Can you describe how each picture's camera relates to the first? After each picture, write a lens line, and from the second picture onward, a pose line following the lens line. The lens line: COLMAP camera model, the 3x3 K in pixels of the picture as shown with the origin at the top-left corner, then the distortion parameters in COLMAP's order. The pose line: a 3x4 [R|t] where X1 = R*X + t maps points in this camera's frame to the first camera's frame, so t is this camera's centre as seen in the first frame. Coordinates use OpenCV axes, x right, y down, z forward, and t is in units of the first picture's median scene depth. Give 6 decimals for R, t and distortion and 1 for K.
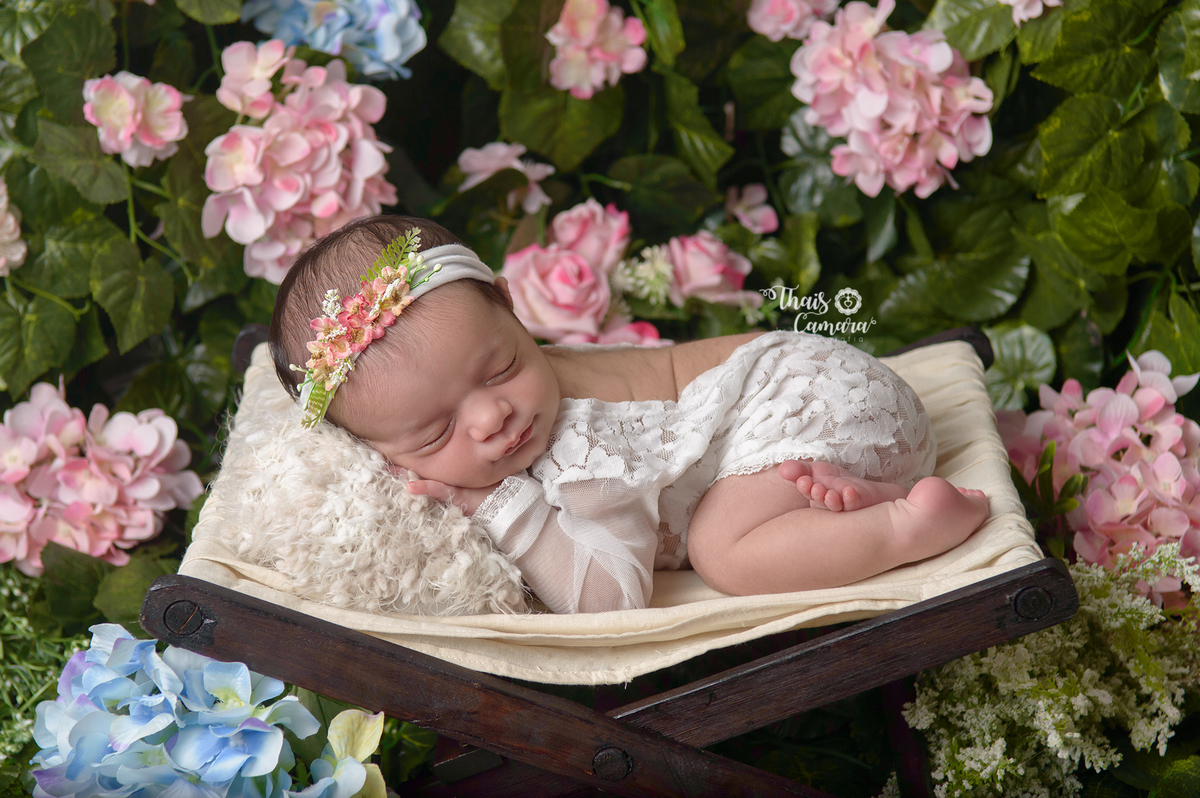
lens RADIAL K [[2767.6, 0, 579.5], [0, 2767.6, 395.4], [0, 0, 1]] dist [0.148019, 0.474814]
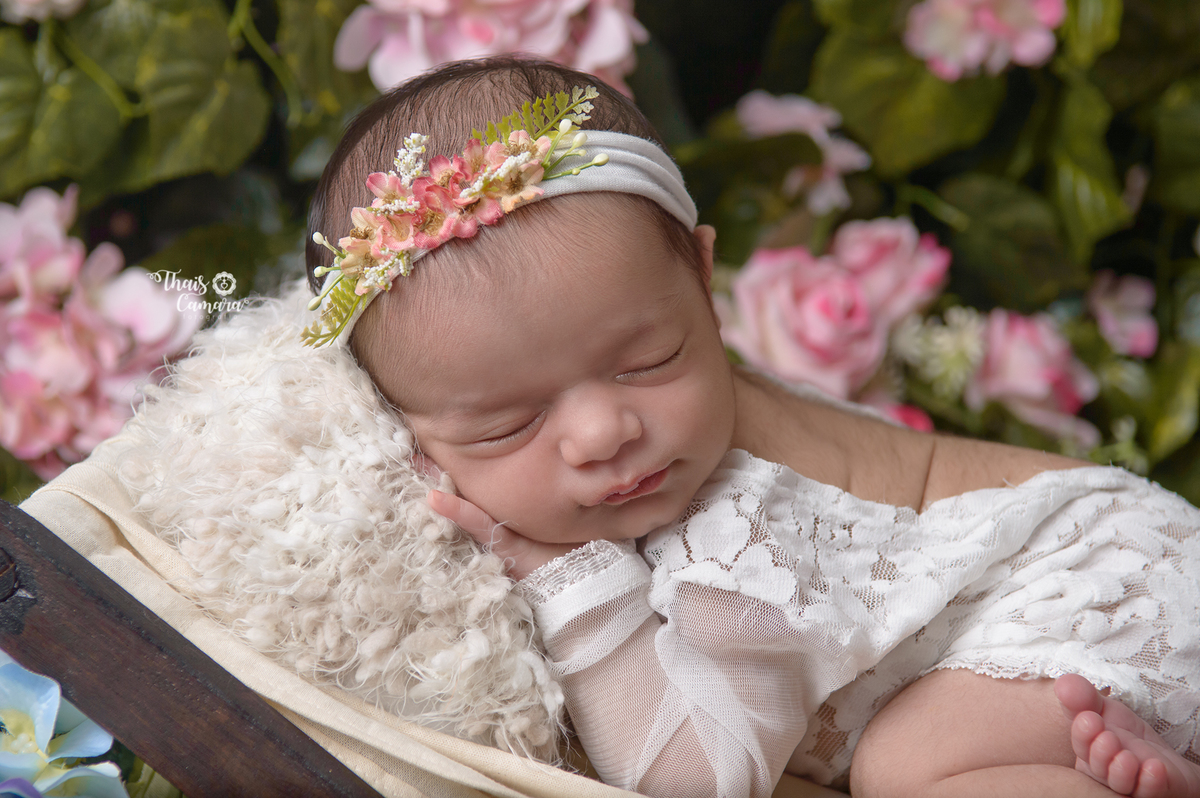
lens RADIAL K [[2767.6, 0, 579.5], [0, 2767.6, 395.4], [0, 0, 1]] dist [0.148019, 0.474814]
pose [[0.936129, 0.334626, -0.108107, 0.023147], [-0.338384, 0.940837, -0.017968, 0.012626], [0.095699, 0.053402, 0.993977, 0.405240]]
